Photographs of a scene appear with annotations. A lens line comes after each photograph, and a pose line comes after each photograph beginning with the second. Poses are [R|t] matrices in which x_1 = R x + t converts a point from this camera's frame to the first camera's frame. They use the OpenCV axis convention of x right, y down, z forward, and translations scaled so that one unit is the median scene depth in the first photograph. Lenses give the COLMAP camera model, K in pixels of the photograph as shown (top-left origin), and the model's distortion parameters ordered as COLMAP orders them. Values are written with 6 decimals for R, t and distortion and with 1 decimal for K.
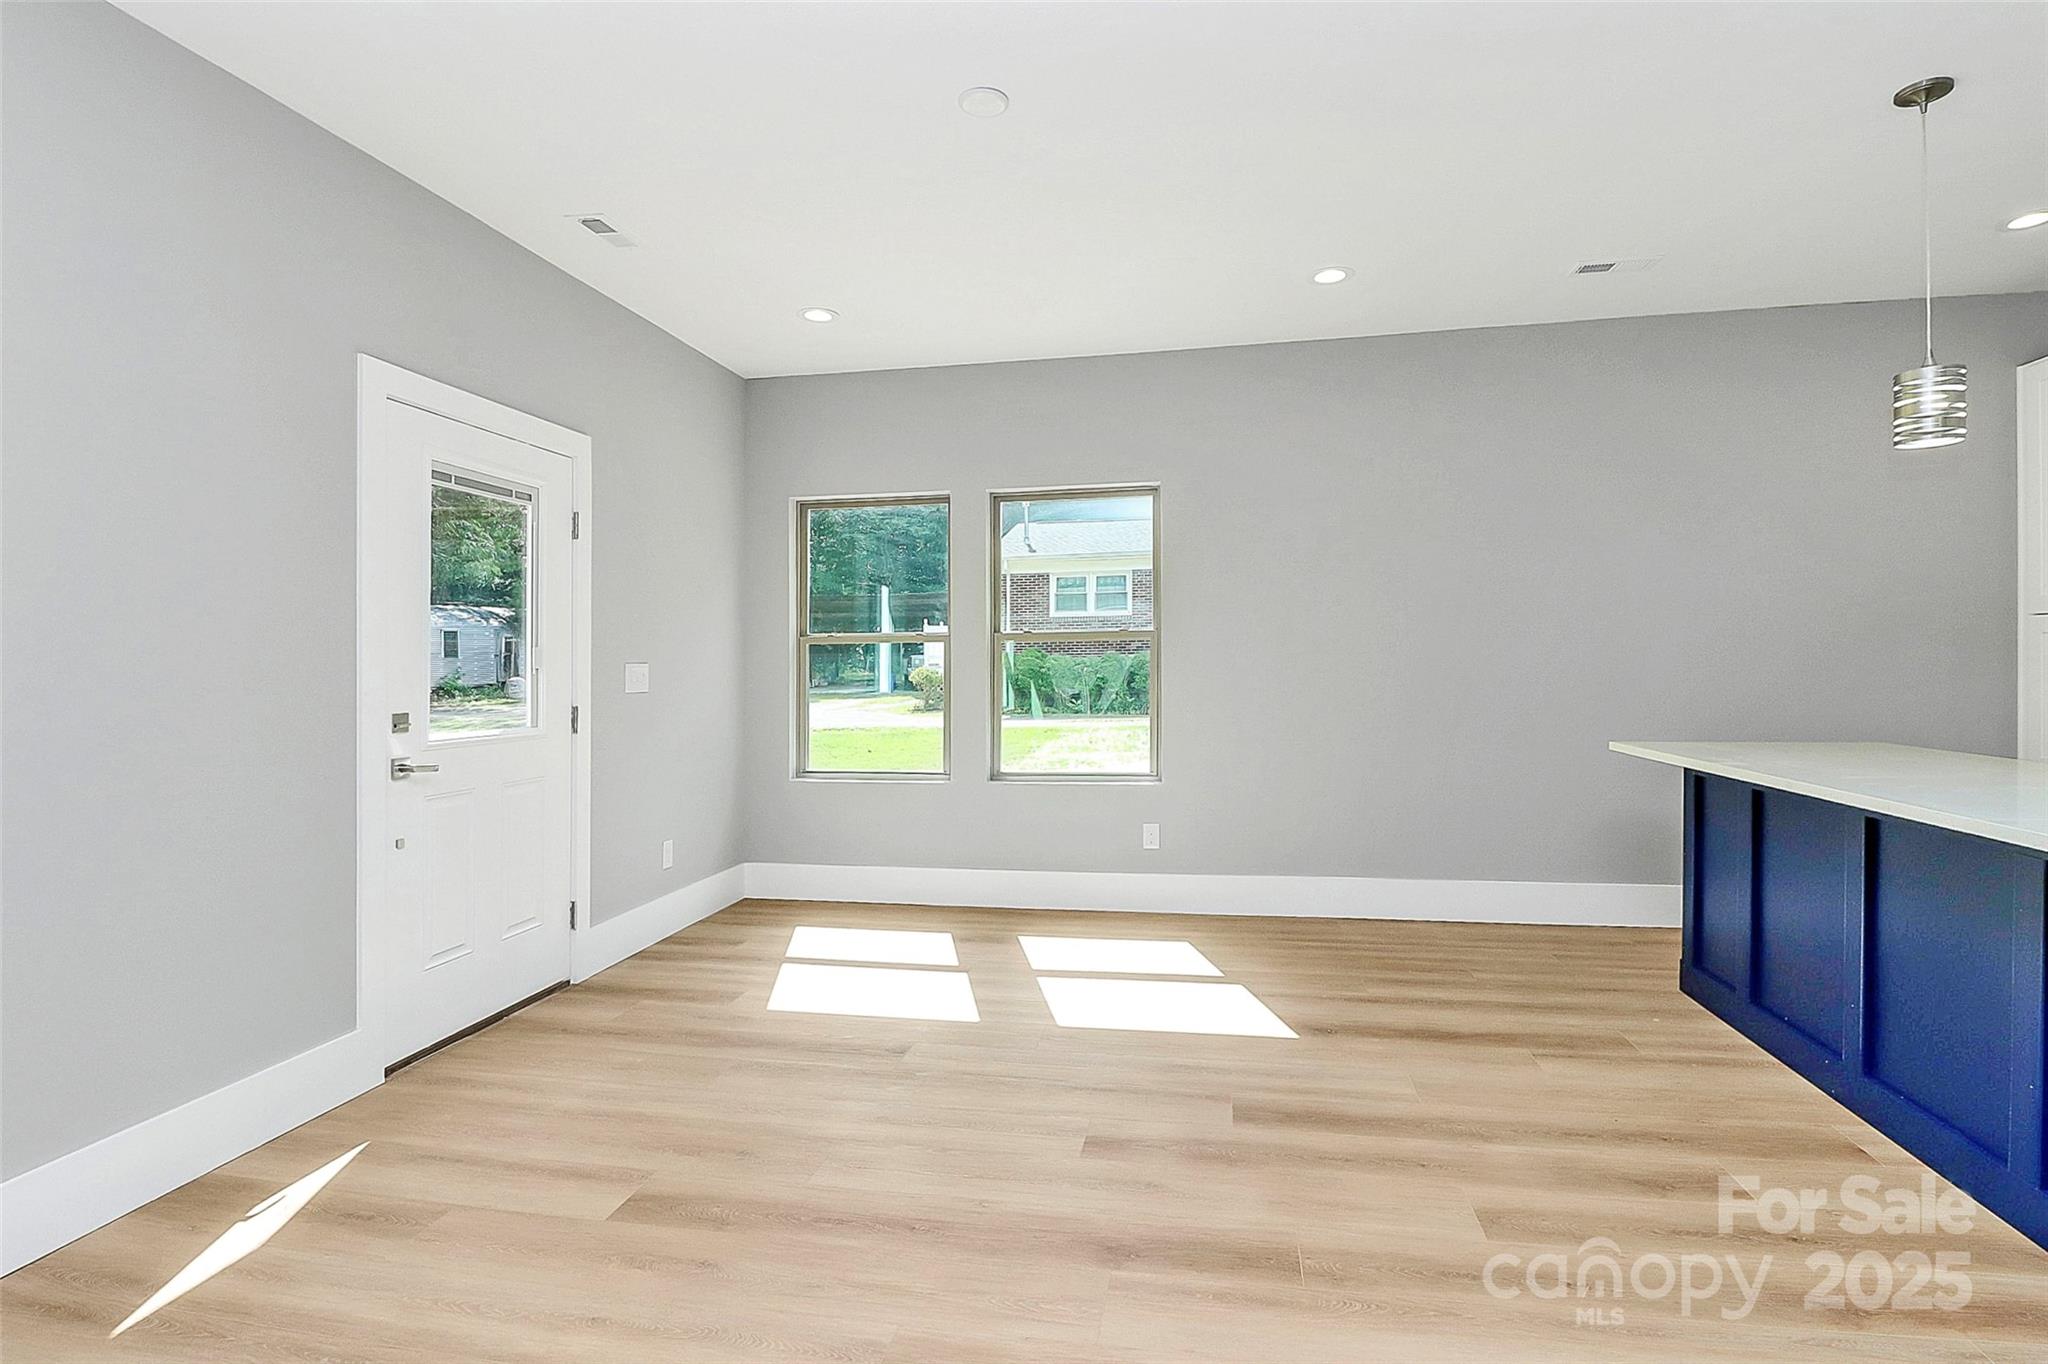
lens RADIAL K [[972.1, 0, 1019.2], [0, 972.1, 636.2], [0, 0, 1]] dist [-0.000592, -0.001141]
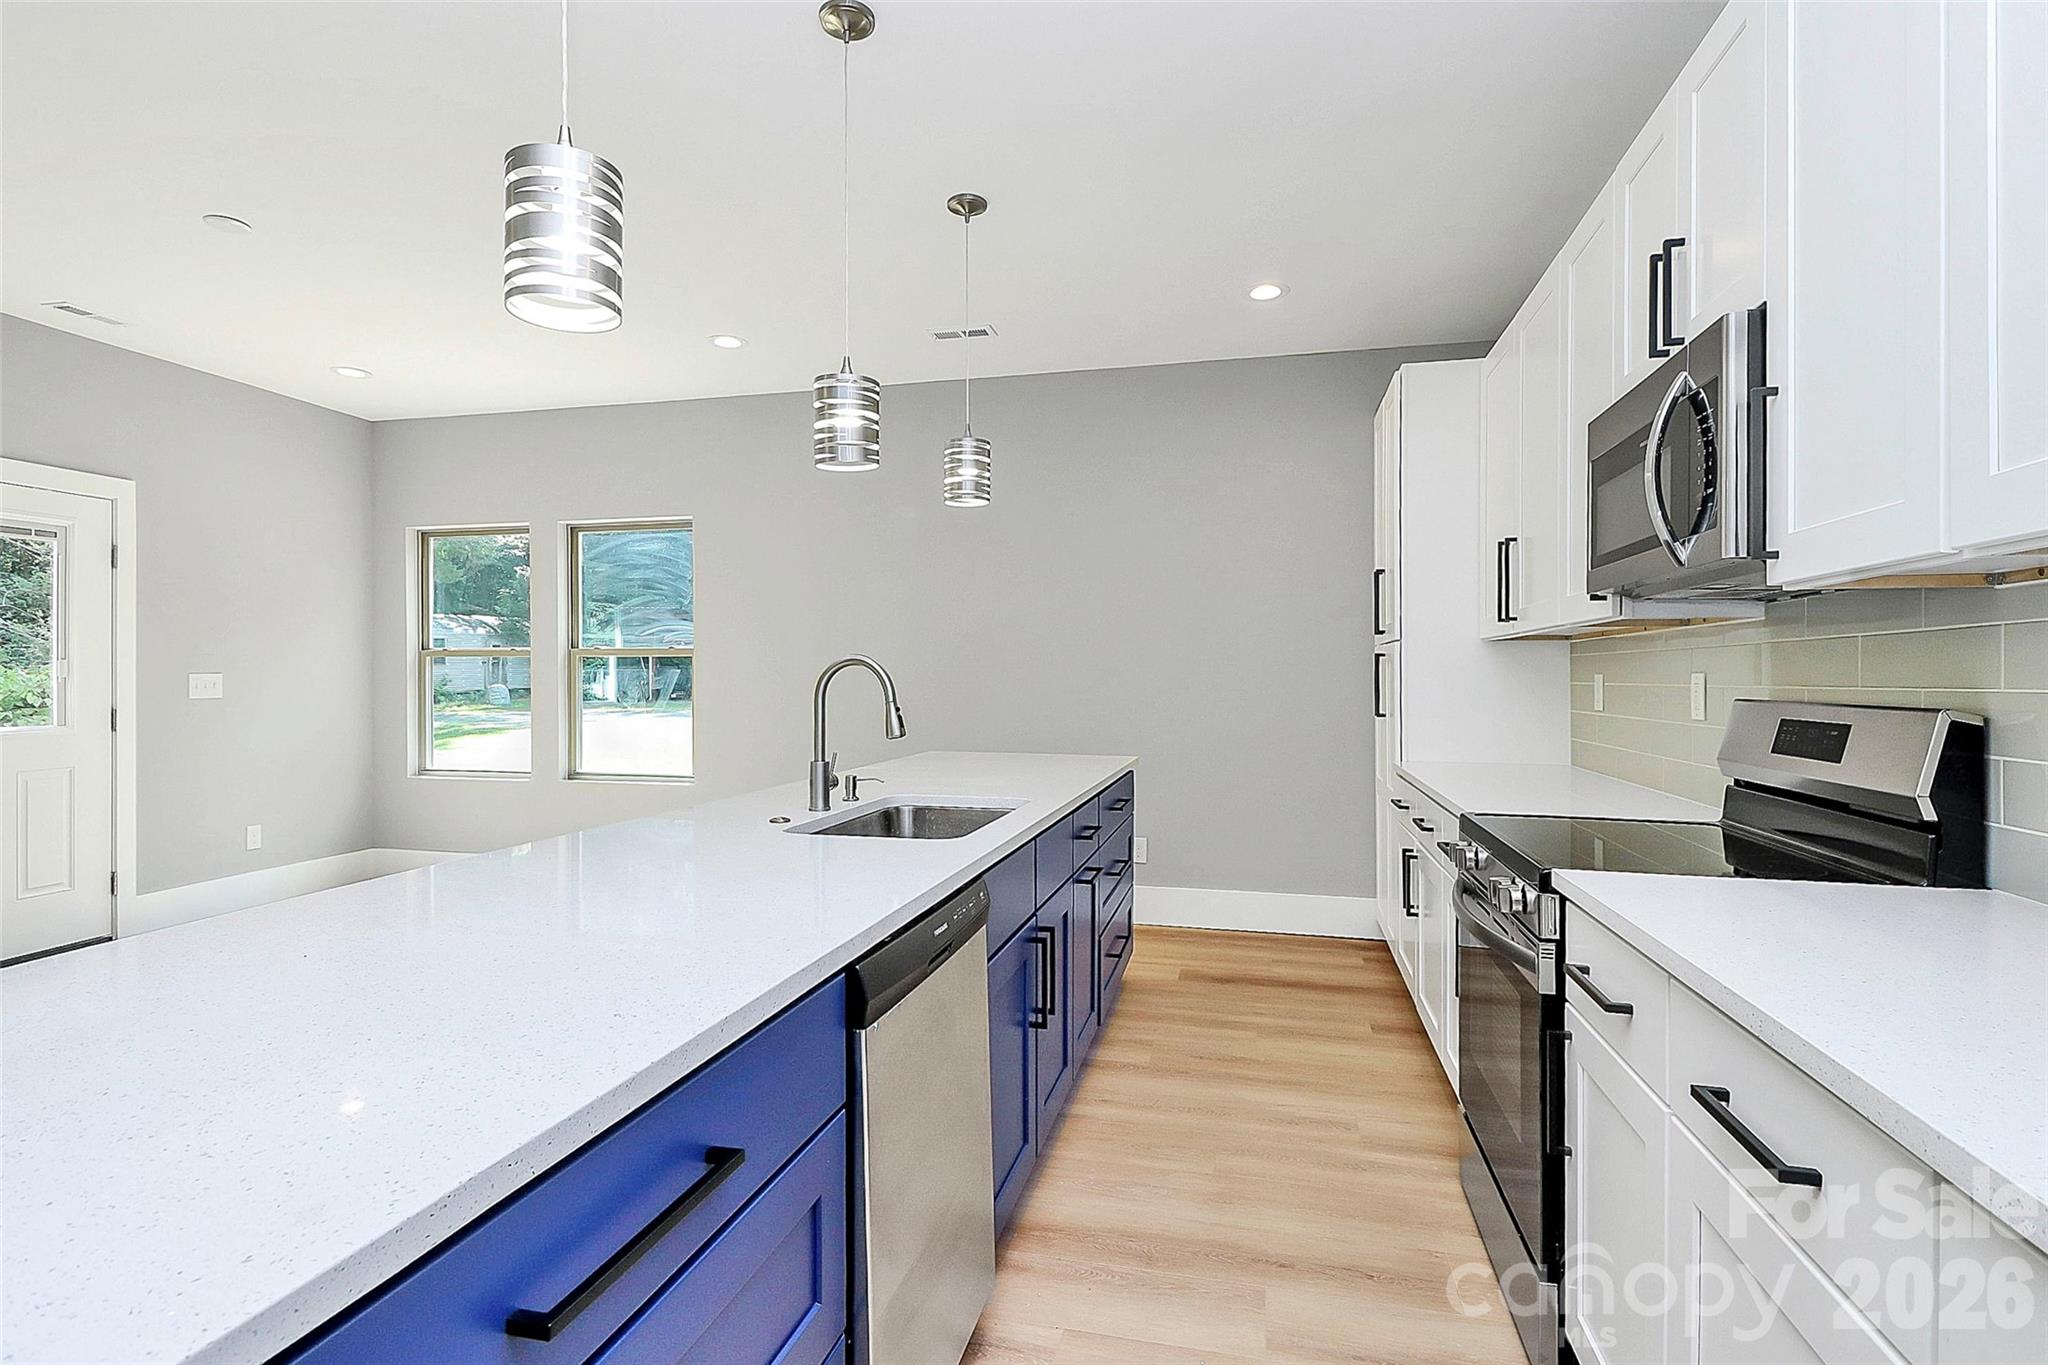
lens RADIAL K [[977.4, 0, 1036.0], [0, 977.4, 670.9], [0, 0, 1]] dist [0.001441, -0.009429]
pose [[0.999281, 0.008833, -0.036859, 0.565966], [-0.007943, 0.999675, 0.024216, -0.009820], [0.037061, -0.023906, 0.999027, -0.116238]]
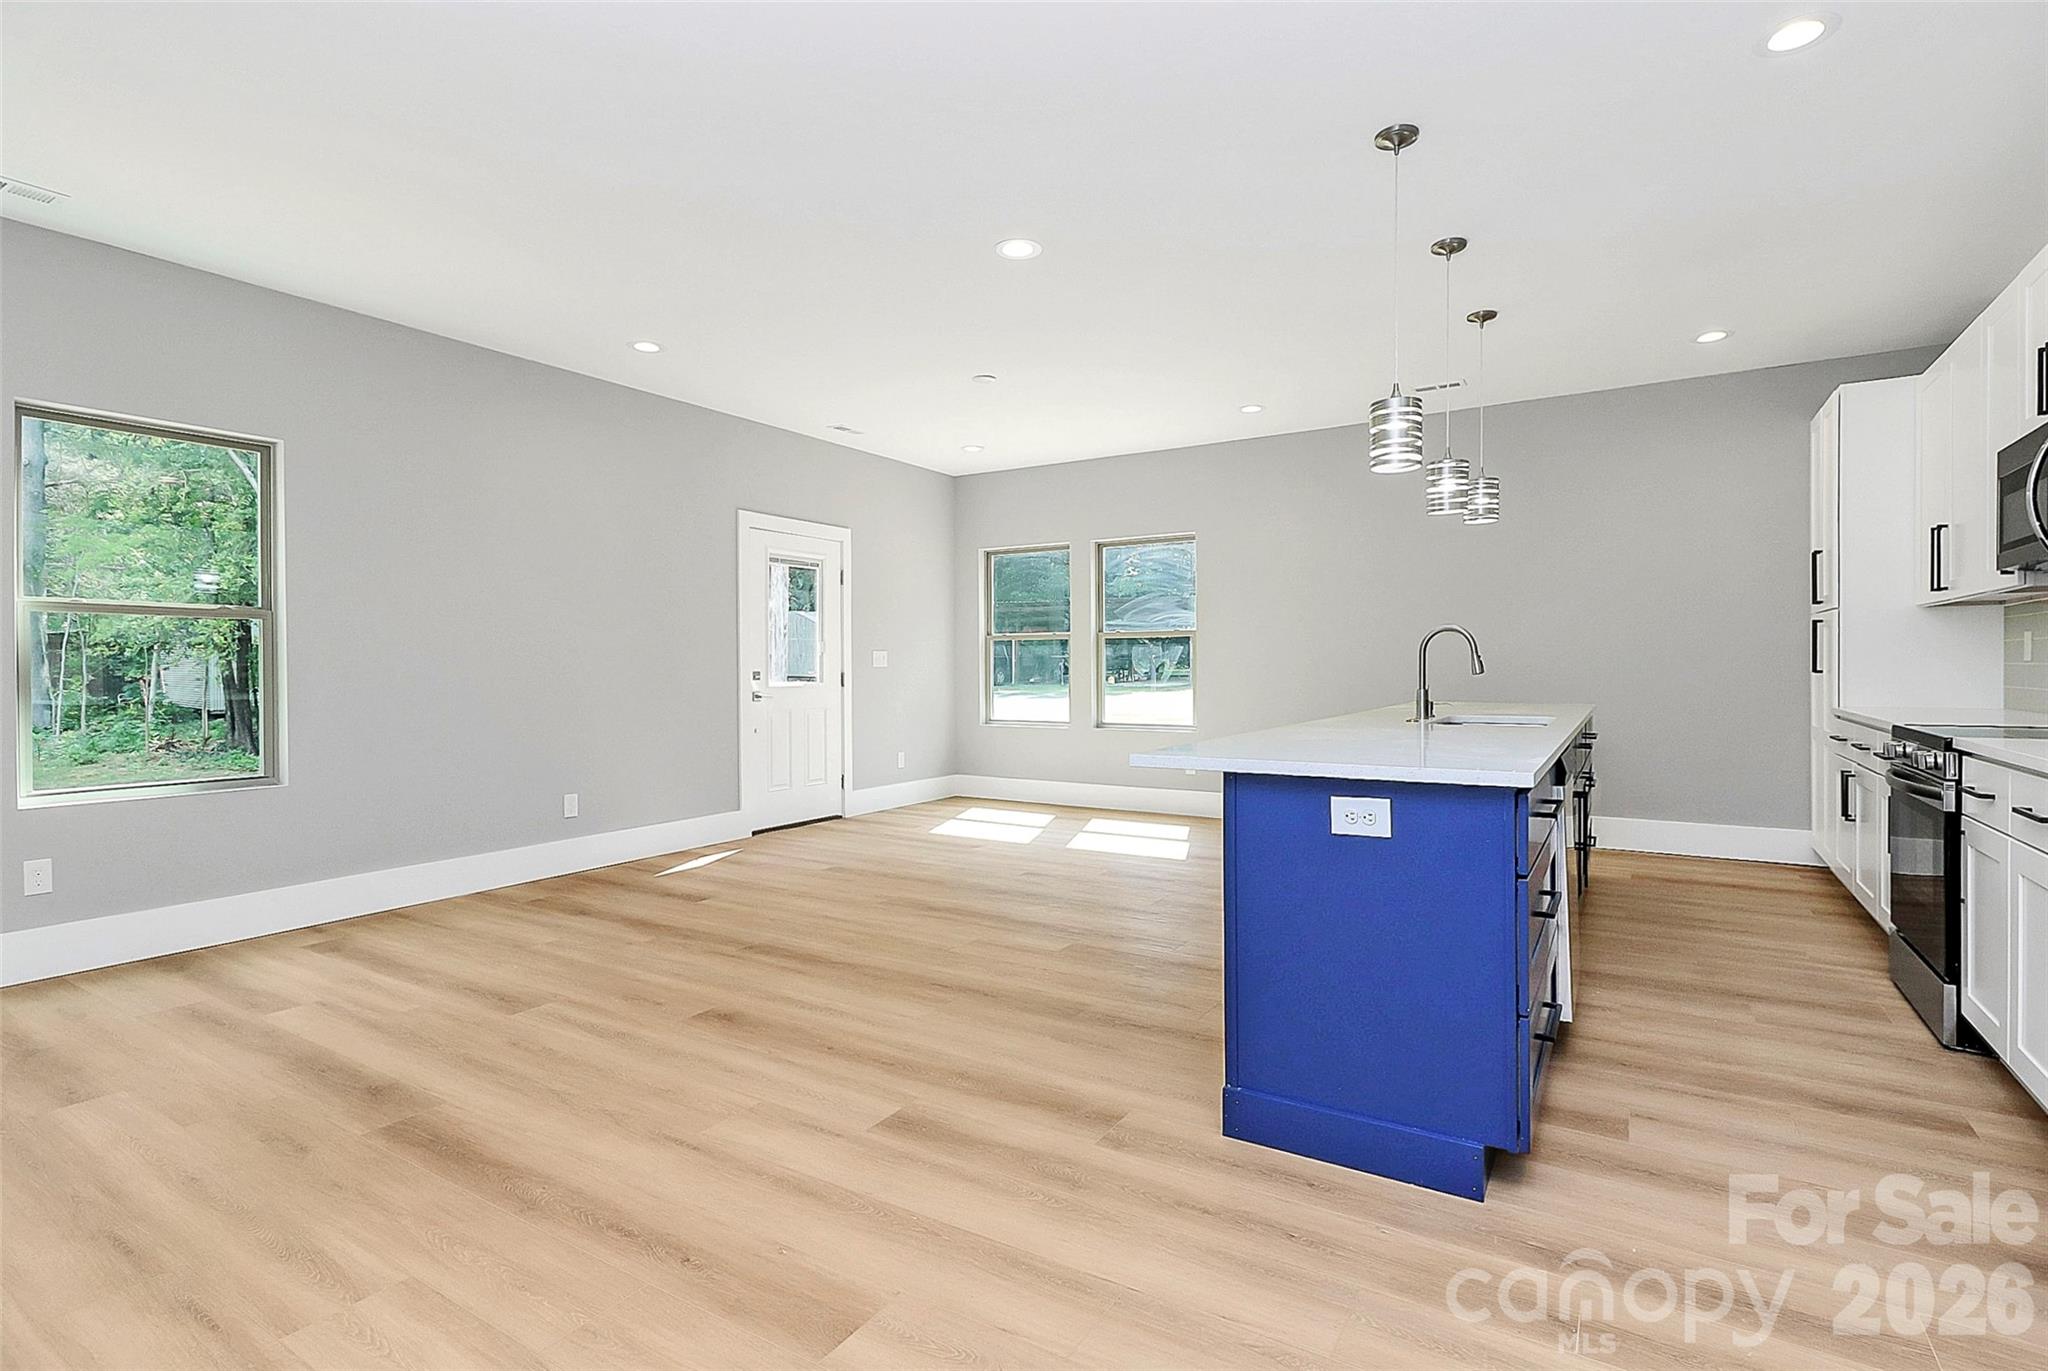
lens RADIAL K [[990.2, 0, 1022.9], [0, 990.2, 676.6], [0, 0, 1]] dist [0.032603, -0.022564]
pose [[0.937274, 0.004236, -0.348567, 0.419517], [0.010474, 0.999132, 0.040307, 0.001395], [0.348435, -0.041430, 0.936417, -0.530967]]
